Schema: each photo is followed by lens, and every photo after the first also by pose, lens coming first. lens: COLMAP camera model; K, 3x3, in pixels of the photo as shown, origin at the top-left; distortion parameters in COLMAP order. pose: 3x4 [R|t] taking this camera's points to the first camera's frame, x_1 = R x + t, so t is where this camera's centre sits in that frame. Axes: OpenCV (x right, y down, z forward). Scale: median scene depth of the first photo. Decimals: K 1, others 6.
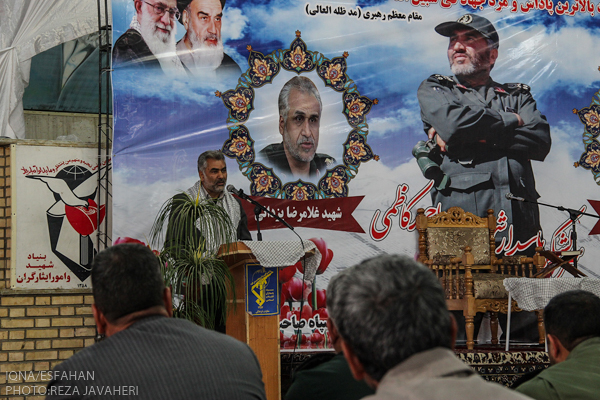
lens RADIAL K [[1068.7, 0, 299.6], [0, 1068.7, 230.0], [0, 0, 1]] dist [0.228772, -0.008706]
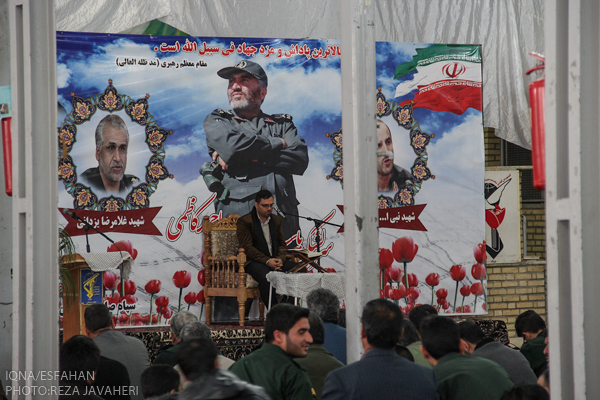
lens RADIAL K [[1728.0, 0, 300.0], [0, 1728.0, 200.0], [0, 0, 1]] dist [0.152222, 0.947606]
pose [[0.988175, 0.000537, 0.153330, -0.092855], [-0.007799, 0.998876, 0.046763, -0.137123], [-0.153133, -0.047406, 0.987068, -1.057302]]
